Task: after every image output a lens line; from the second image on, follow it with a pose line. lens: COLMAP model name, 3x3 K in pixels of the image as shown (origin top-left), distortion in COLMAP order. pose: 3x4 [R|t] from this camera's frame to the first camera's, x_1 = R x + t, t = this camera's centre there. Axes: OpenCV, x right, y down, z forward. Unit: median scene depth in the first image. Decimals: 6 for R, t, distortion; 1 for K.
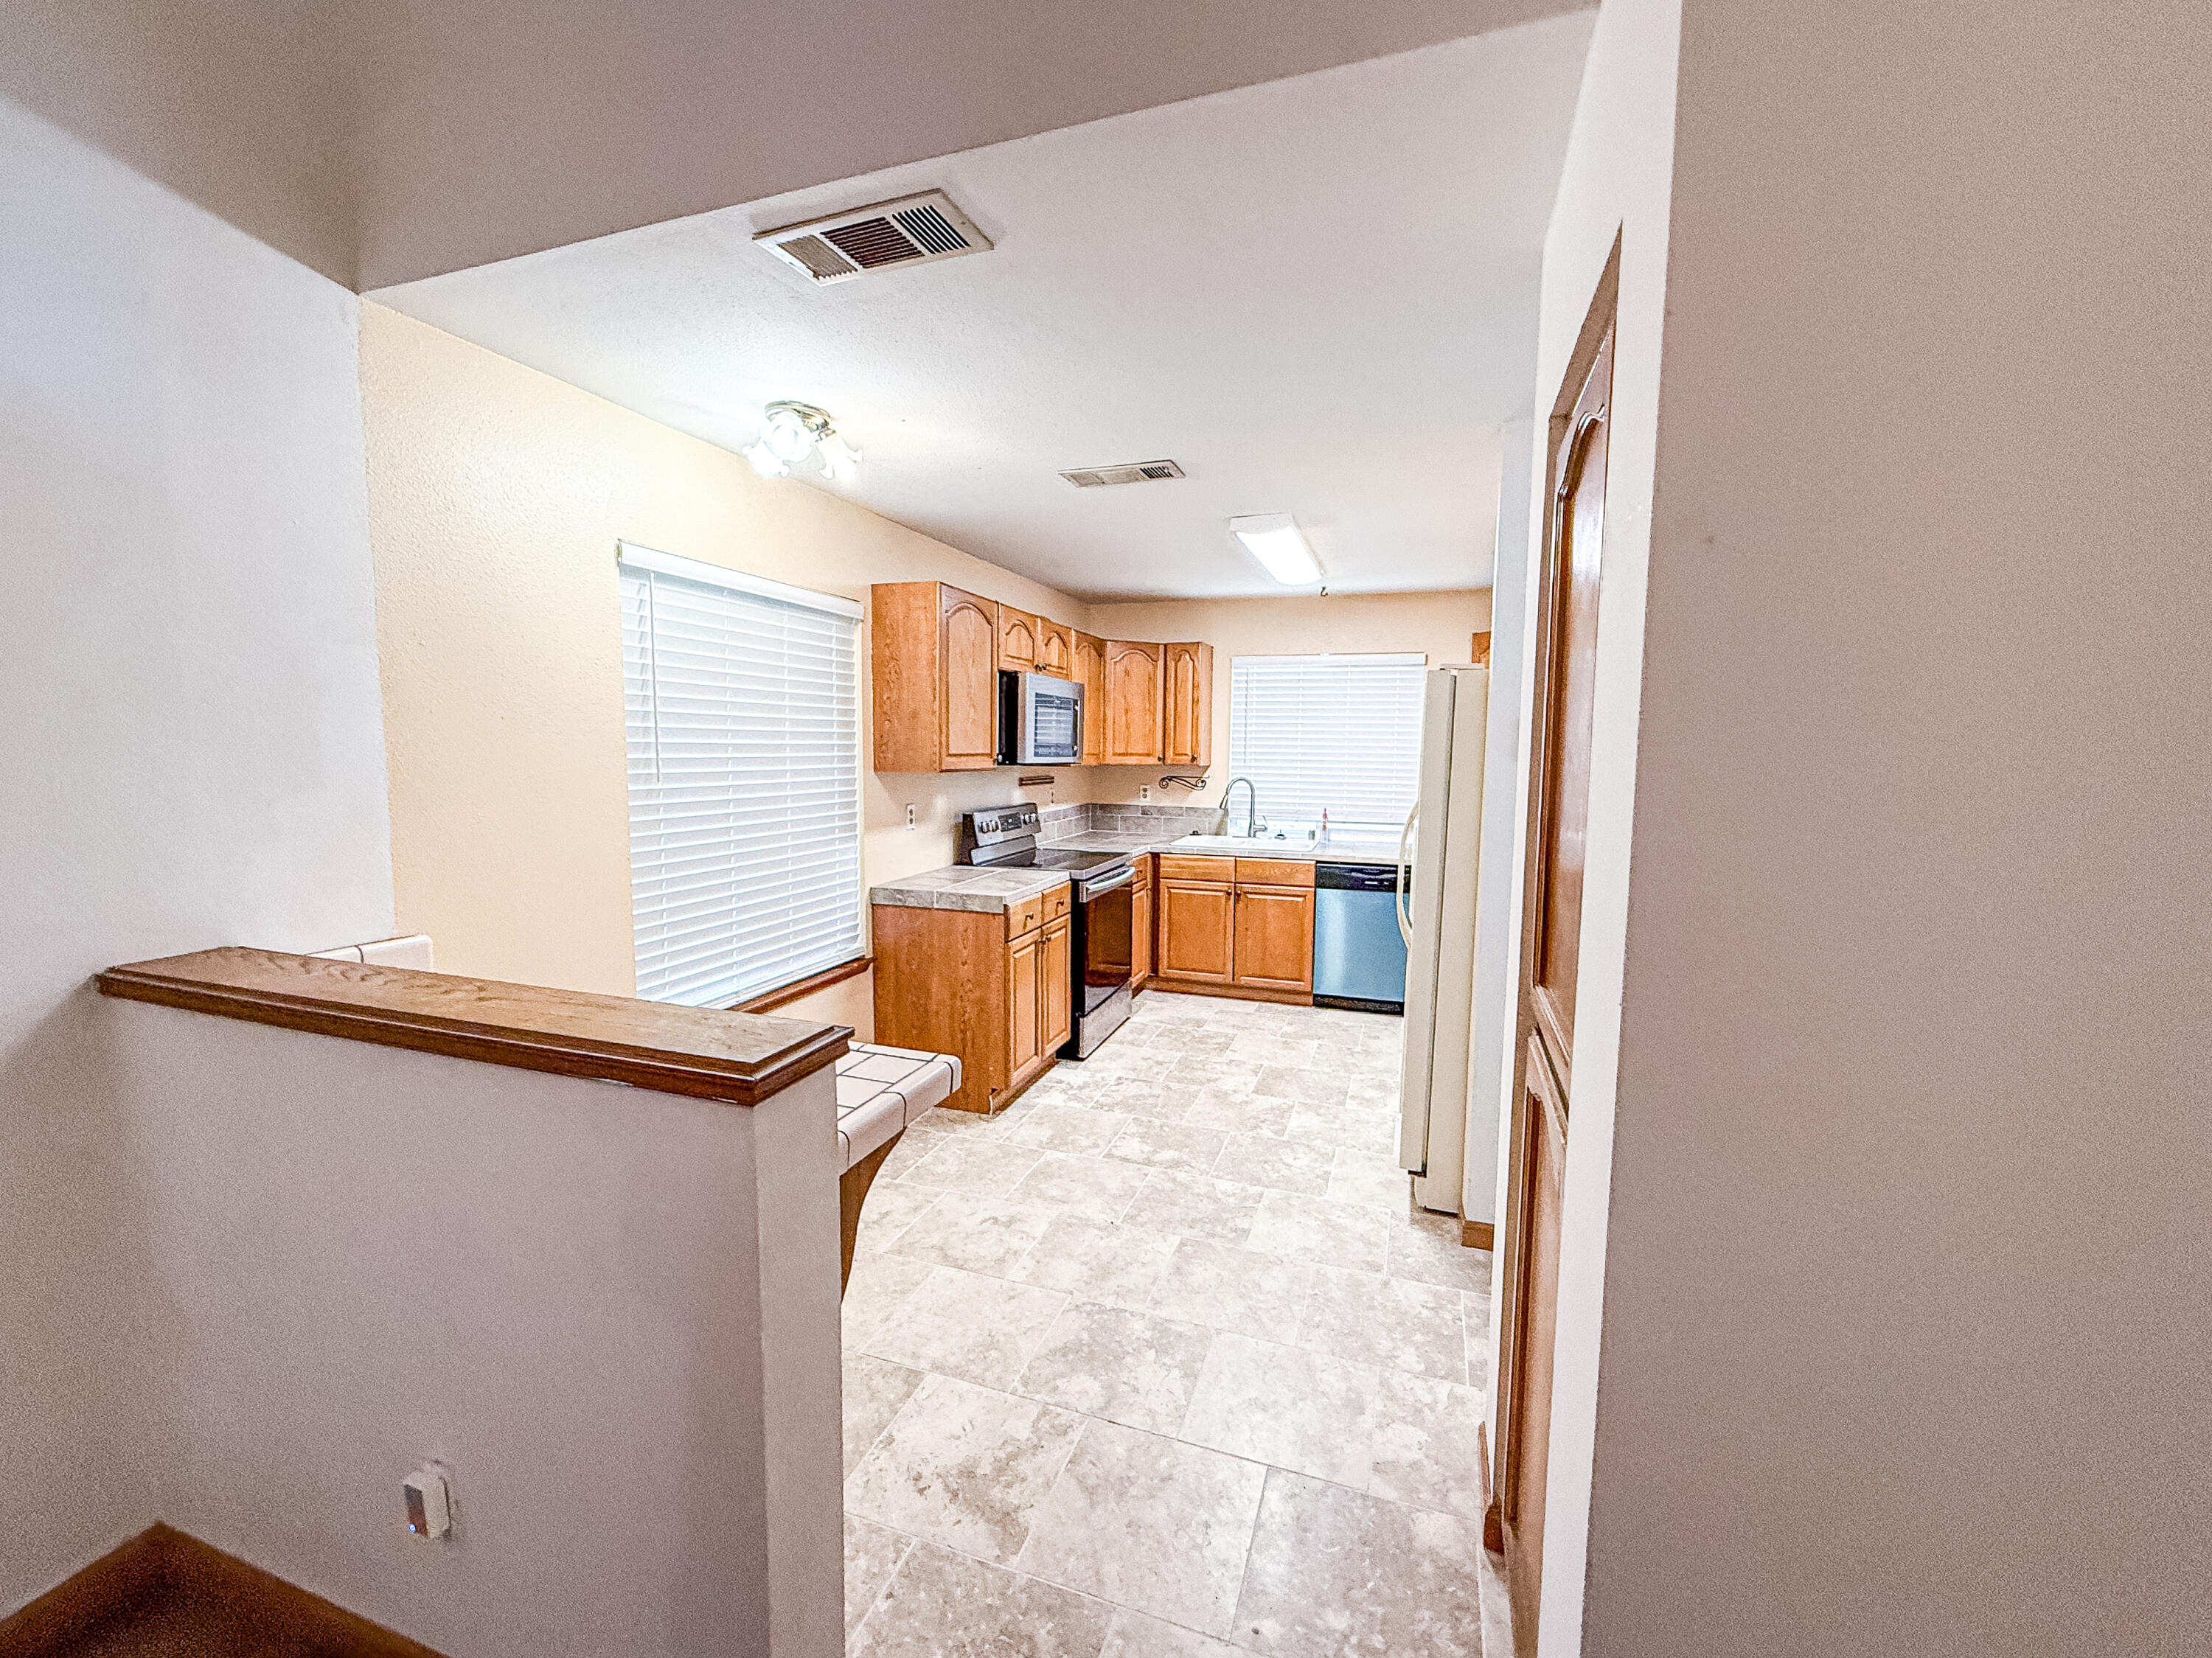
lens RADIAL K [[895.7, 0, 1106.3], [0, 895.7, 828.4], [0, 0, 1]] dist [-0.000908, 0.000208]
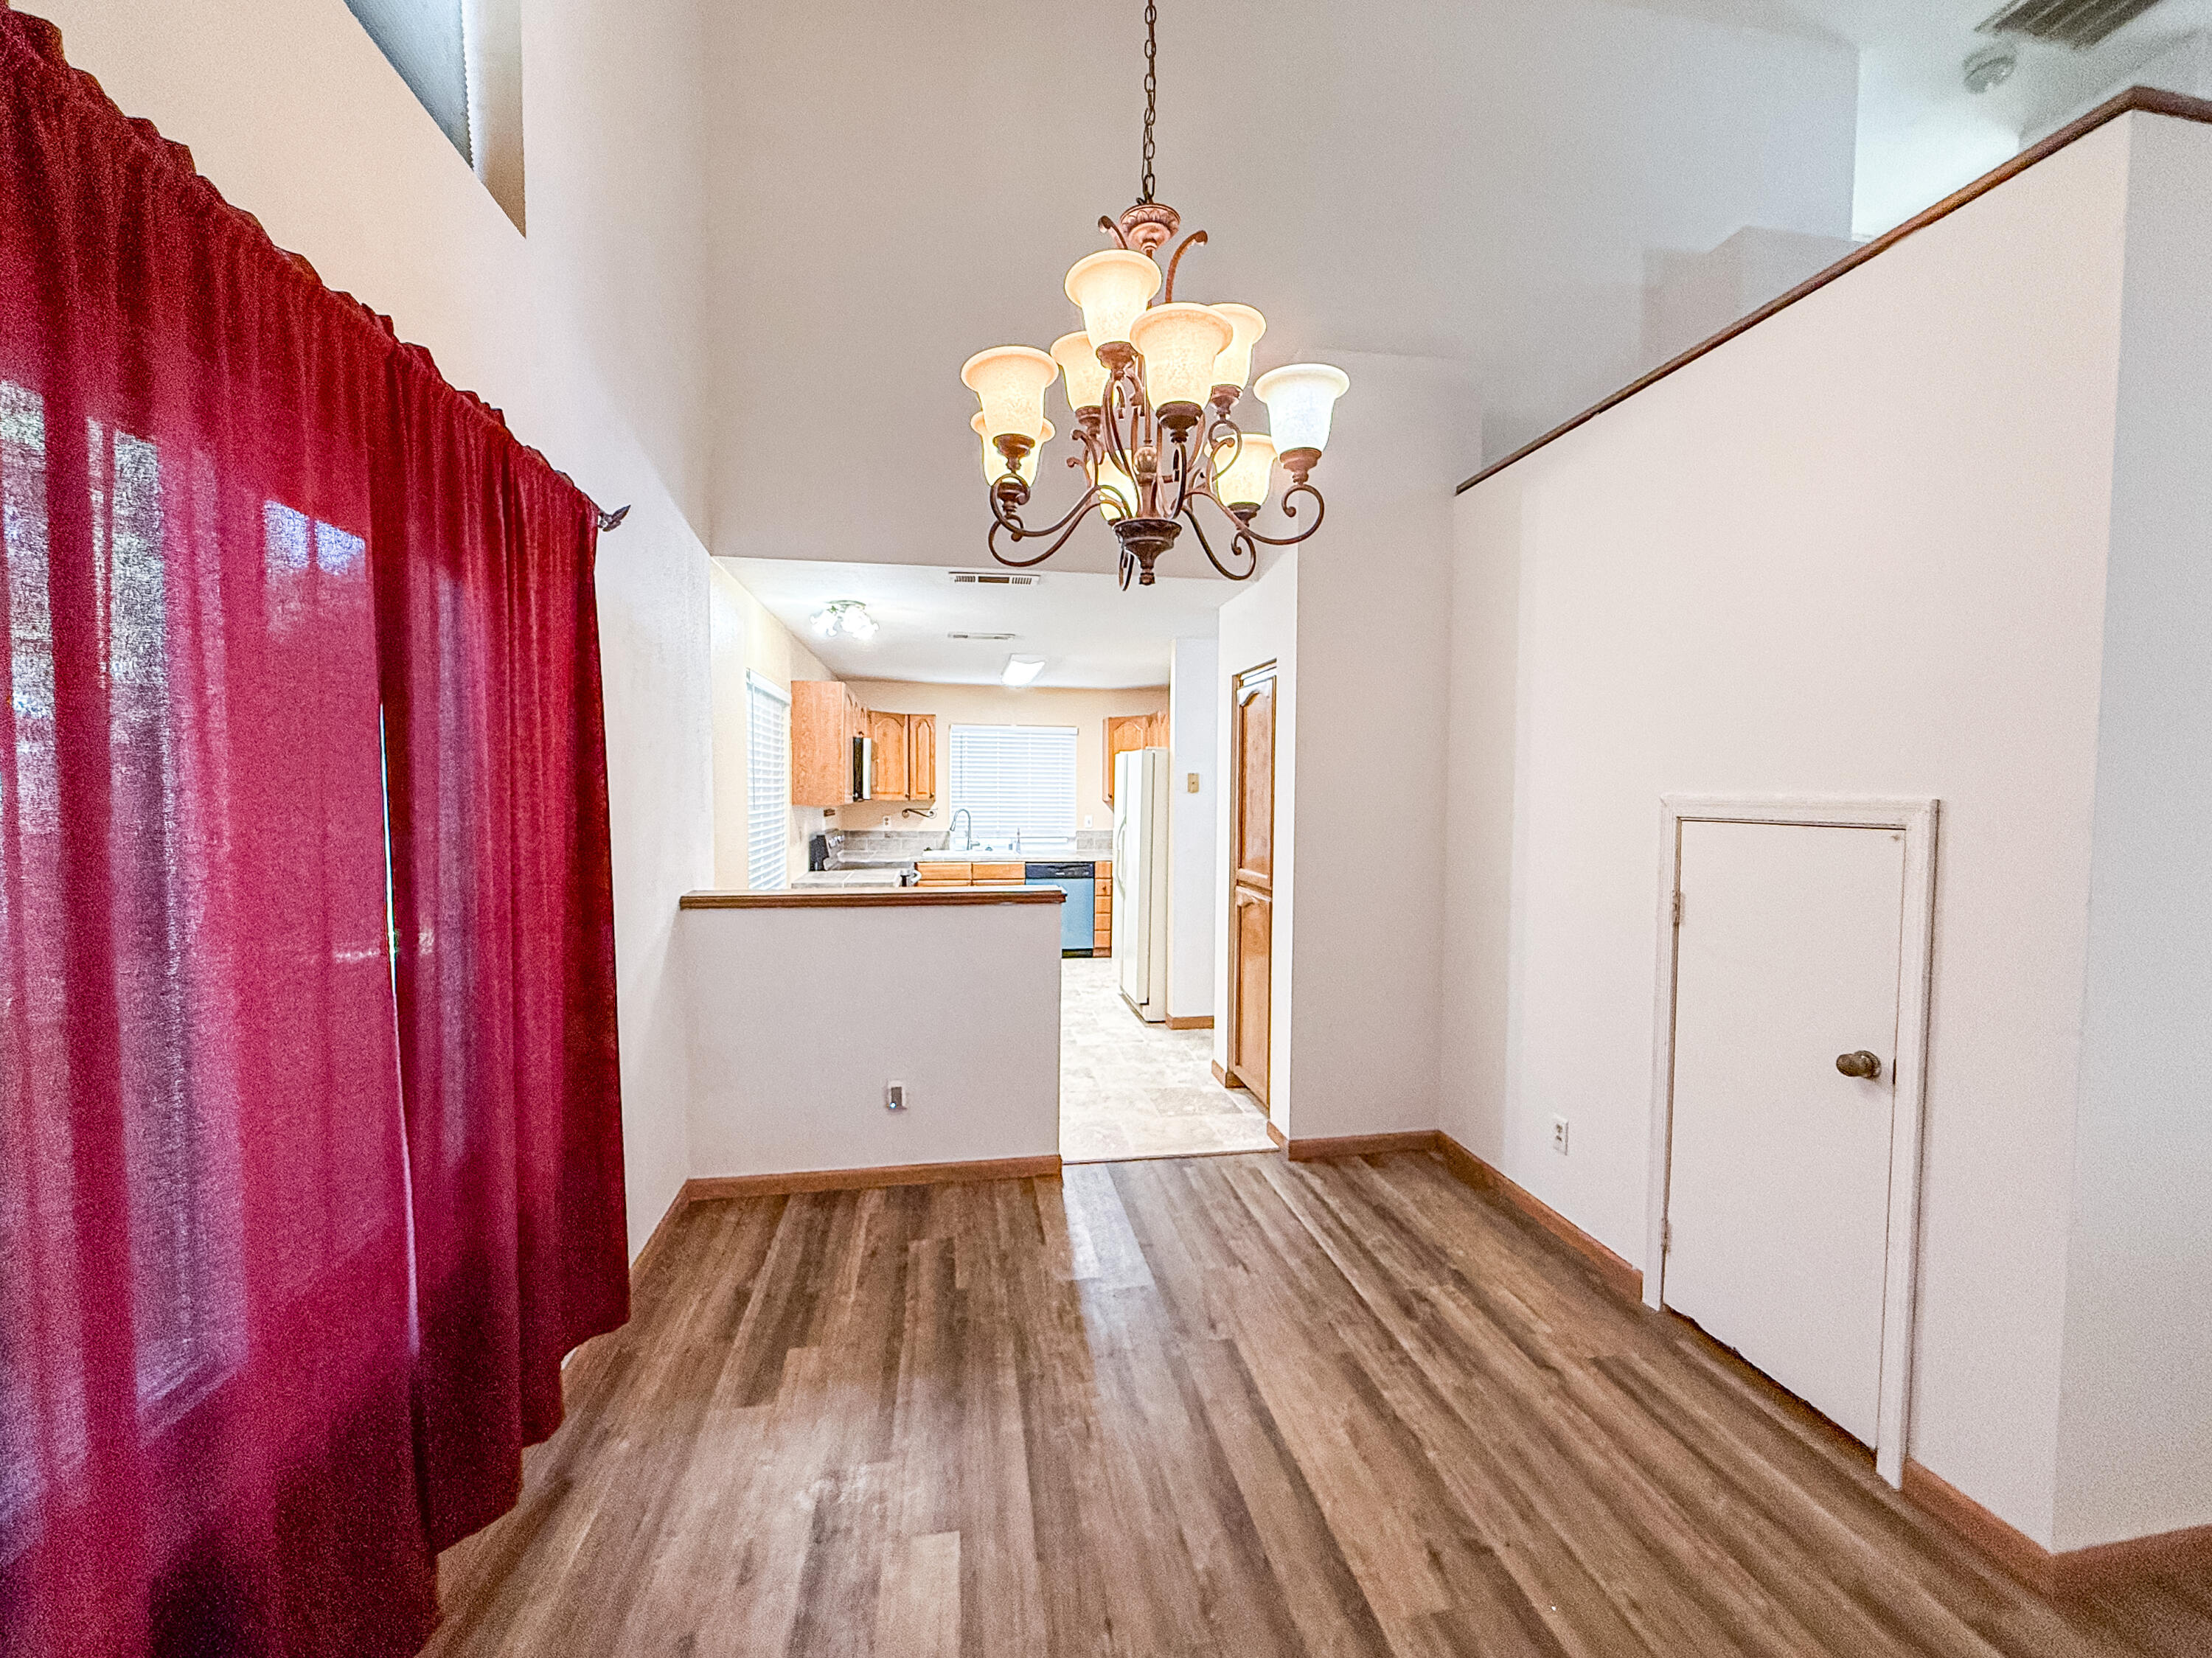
lens RADIAL K [[895.7, 0, 1106.3], [0, 895.7, 828.4], [0, 0, 1]] dist [-0.000908, 0.000208]
pose [[0.871901, -0.023807, 0.489102, -0.454734], [0.044937, 0.998493, -0.031506, 0.038804], [-0.487615, 0.049449, 0.871657, -0.463623]]
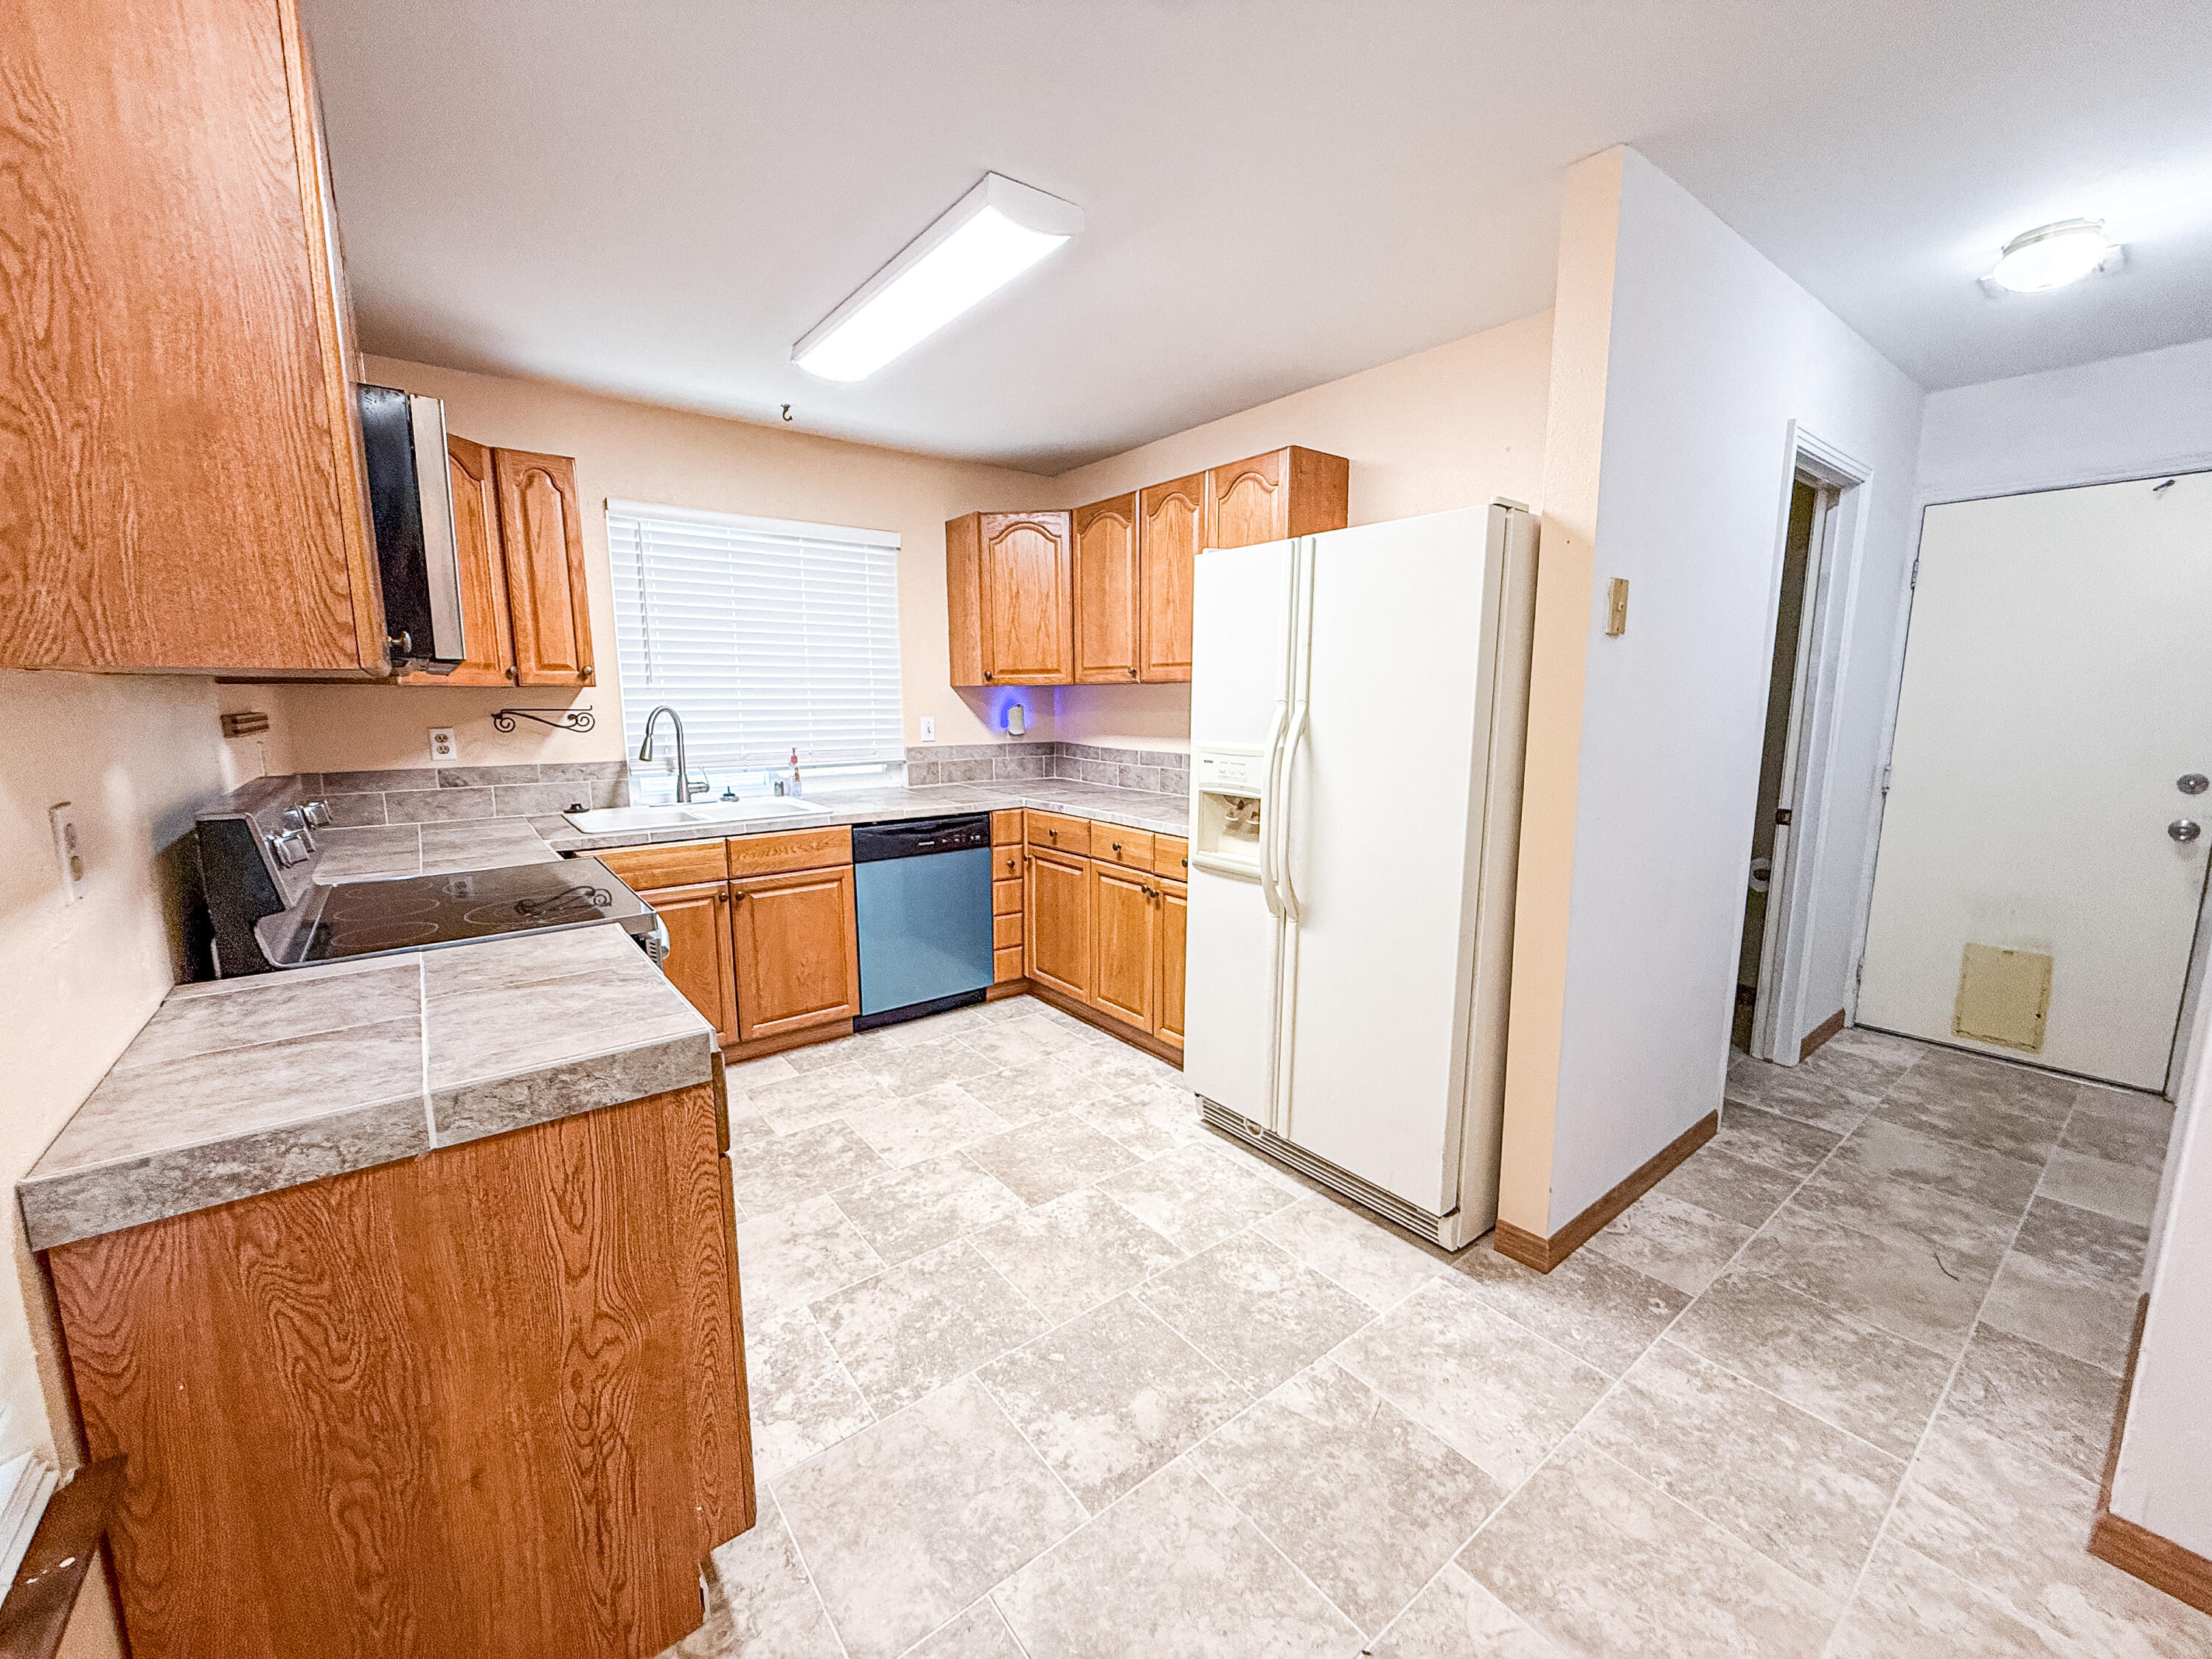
lens RADIAL K [[879.8, 0, 1103.0], [0, 879.8, 828.6], [0, 0, 1]] dist [0.000176, -0.000016]
pose [[0.549928, -0.139401, 0.823496, -0.240877], [0.085246, 0.990192, 0.110692, -0.020643], [-0.830850, 0.009327, 0.556418, 0.553538]]
